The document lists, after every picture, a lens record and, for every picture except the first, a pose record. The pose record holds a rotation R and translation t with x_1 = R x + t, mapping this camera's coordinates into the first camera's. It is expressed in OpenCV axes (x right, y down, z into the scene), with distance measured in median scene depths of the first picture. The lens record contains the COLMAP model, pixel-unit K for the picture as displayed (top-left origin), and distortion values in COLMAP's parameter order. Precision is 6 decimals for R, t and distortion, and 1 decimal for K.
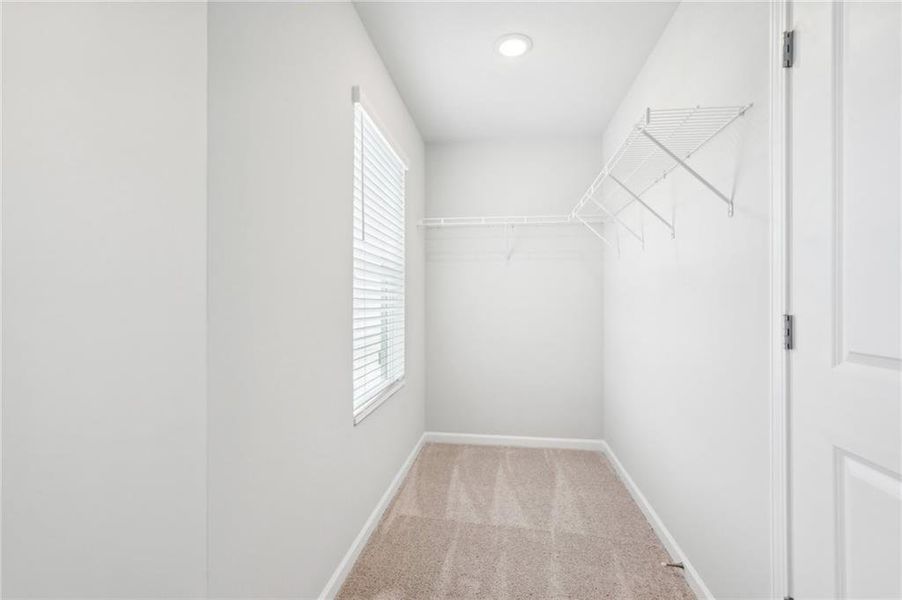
lens RADIAL K [[411.2, 0, 451.0], [0, 411.2, 300.0], [0, 0, 1]] dist [-0.003189, 0.004775]
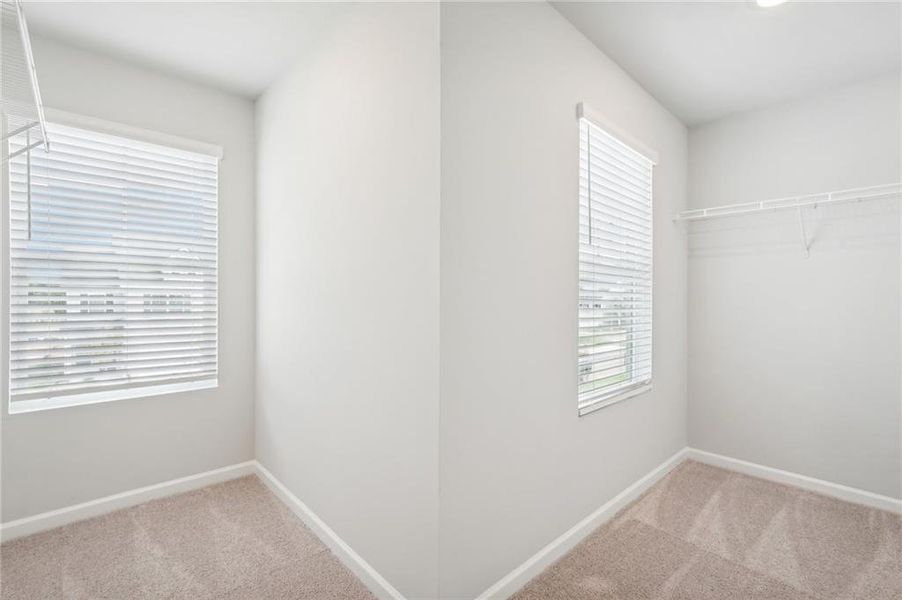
lens RADIAL K [[411.2, 0, 451.0], [0, 411.2, 300.0], [0, 0, 1]] dist [-0.003189, 0.004775]
pose [[0.773772, 0.006485, -0.633431, 0.133696], [-0.007076, 0.999974, 0.001594, -0.000203], [0.633425, 0.003249, 0.773798, -0.035704]]
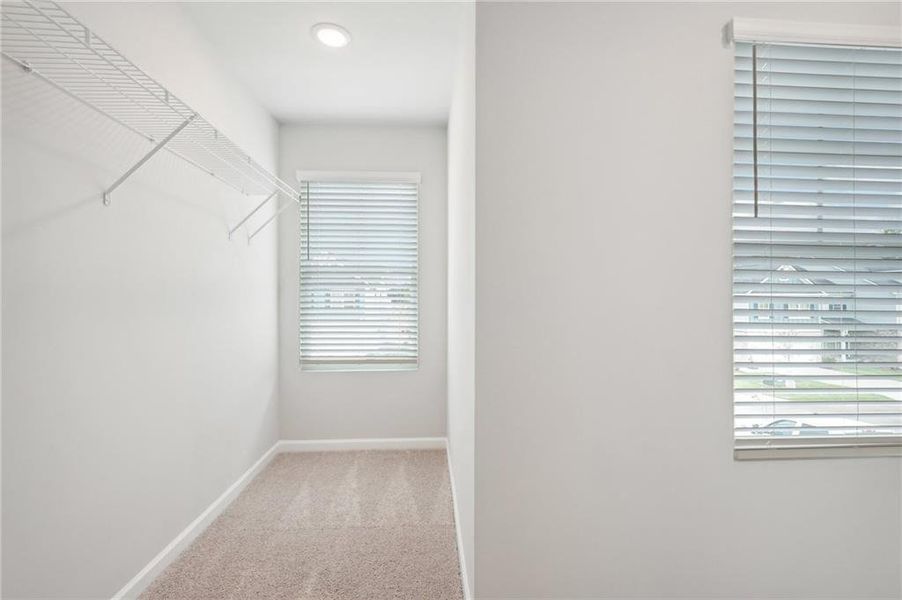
lens RADIAL K [[419.2, 0, 451.0], [0, 419.2, 300.0], [0, 0, 1]] dist [-0.002383, 0.000231]
pose [[0.201011, 0.006353, -0.979568, 0.302335], [-0.001722, 0.999980, 0.006132, 0.000434], [0.979587, 0.000454, 0.201018, 0.226457]]
